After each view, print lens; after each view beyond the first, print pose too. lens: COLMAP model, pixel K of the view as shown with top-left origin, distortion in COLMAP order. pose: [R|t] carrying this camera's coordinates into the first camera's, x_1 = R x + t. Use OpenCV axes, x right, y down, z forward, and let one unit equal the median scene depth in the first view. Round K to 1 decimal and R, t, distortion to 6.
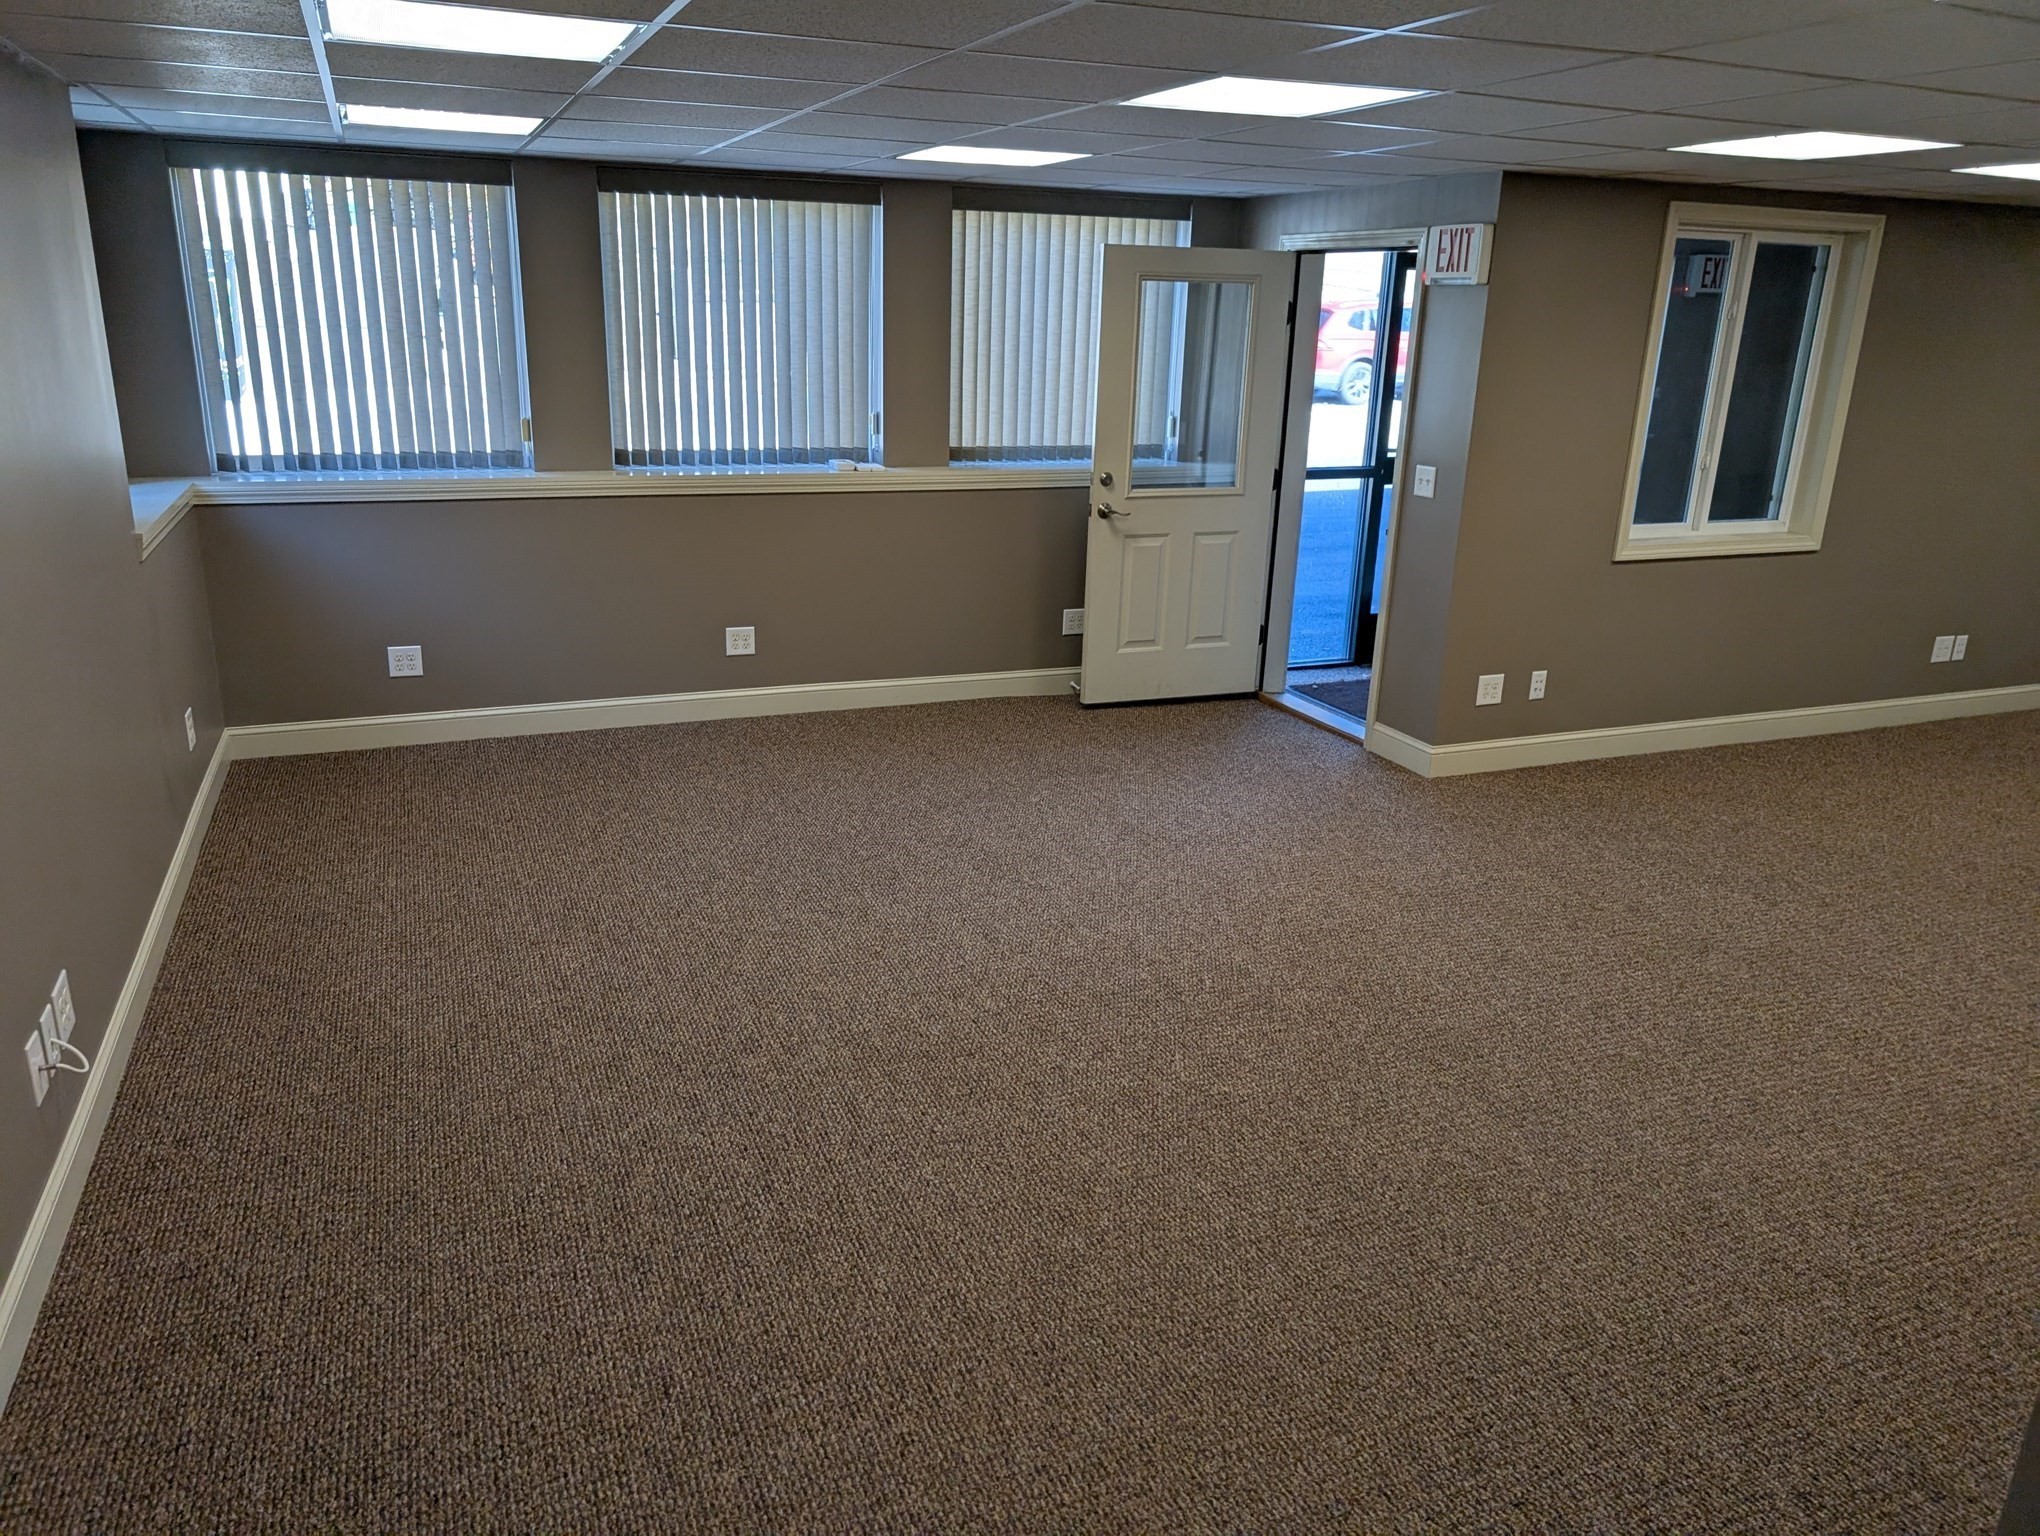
lens RADIAL K [[1464.9, 0, 1006.7], [0, 1464.9, 775.6], [0, 0, 1]] dist [0.036610, -0.023386]
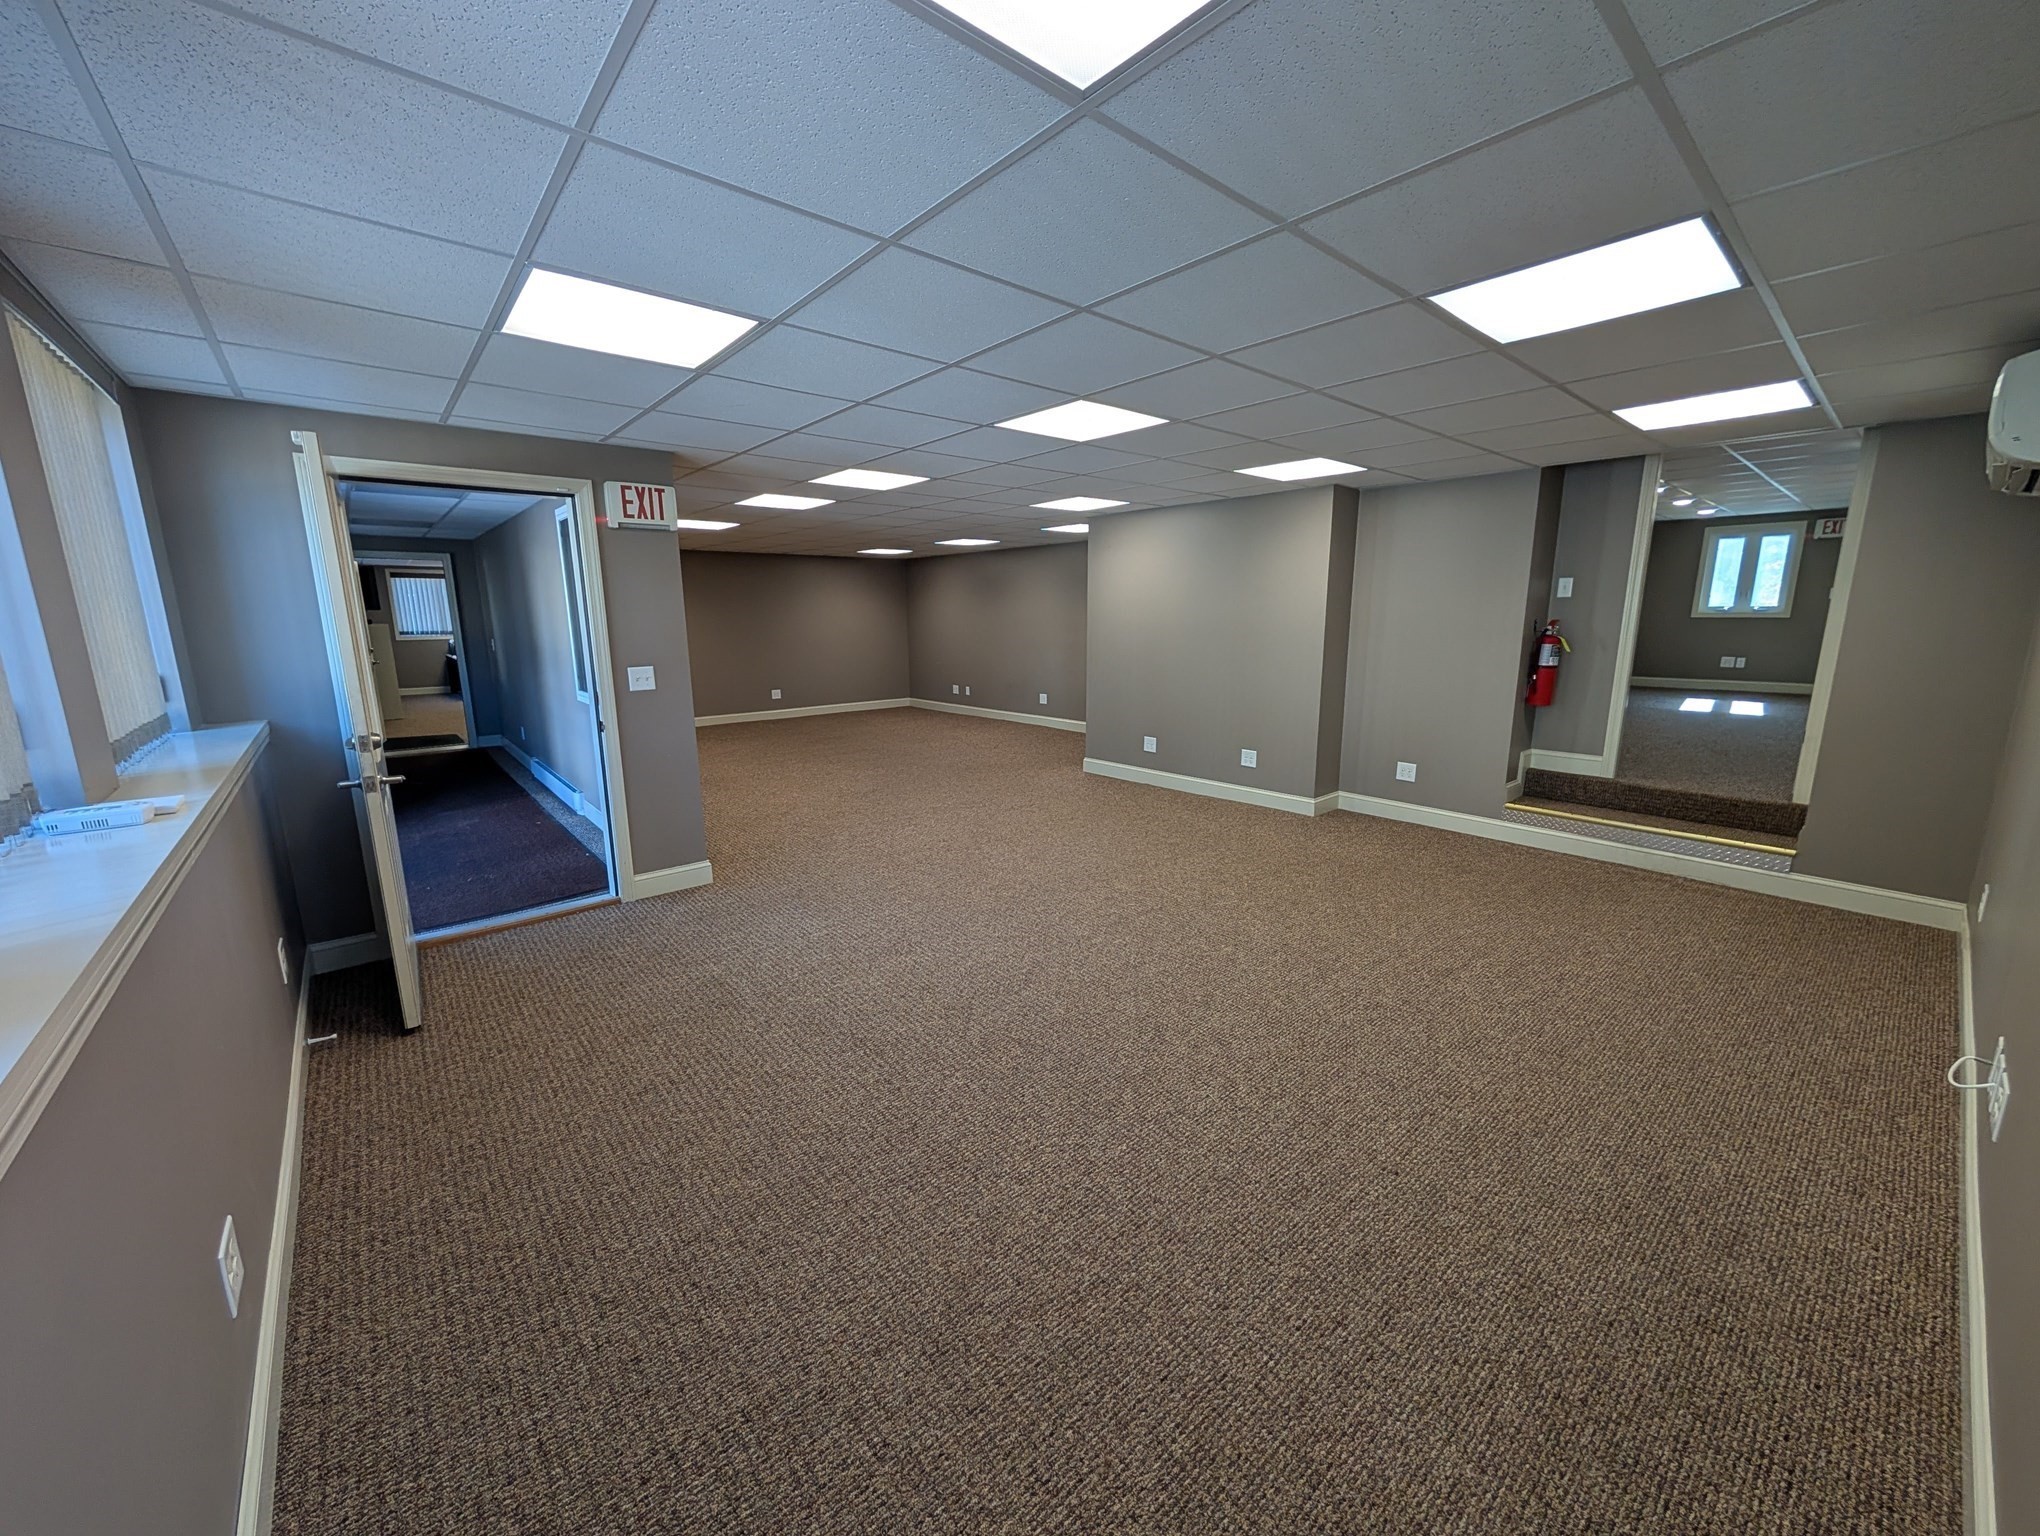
lens RADIAL K [[767.1, 0, 1020.0], [0, 767.1, 768.0], [0, 0, 1]] dist [-0.000844, -0.000022]
pose [[-0.314579, -0.213883, 0.924821, -0.445641], [0.290247, 0.905947, 0.308246, -0.232969], [-0.903768, 0.365395, -0.222913, 0.854084]]
